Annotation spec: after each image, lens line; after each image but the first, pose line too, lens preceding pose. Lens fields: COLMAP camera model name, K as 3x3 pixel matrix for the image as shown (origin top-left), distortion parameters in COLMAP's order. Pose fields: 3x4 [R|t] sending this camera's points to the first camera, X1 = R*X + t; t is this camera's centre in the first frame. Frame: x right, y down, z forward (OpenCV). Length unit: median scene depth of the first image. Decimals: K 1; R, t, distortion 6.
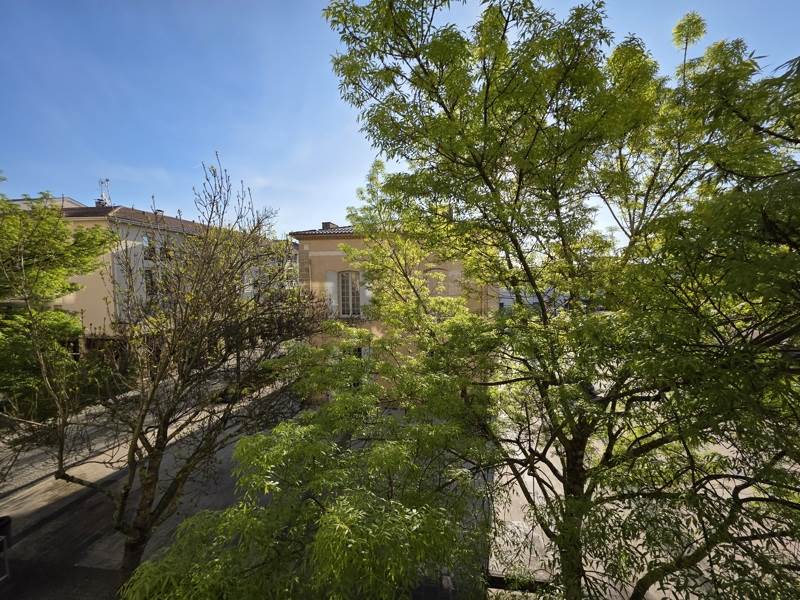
lens RADIAL K [[319.6, 0, 400.9], [0, 319.6, 300.5], [0, 0, 1]] dist [0.001108, -0.000046]
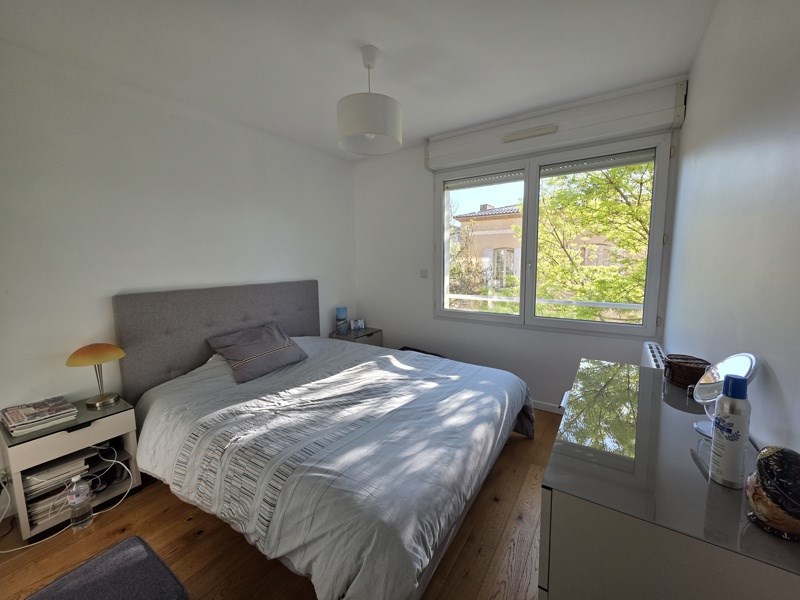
lens RADIAL K [[319.6, 0, 399.0], [0, 319.6, 297.7], [0, 0, 1]] dist [0.001108, -0.000046]
pose [[0.902697, 0.053203, -0.426975, -0.018463], [-0.030365, 0.997729, 0.060123, 0.059671], [0.429204, -0.041308, 0.902262, -0.413588]]
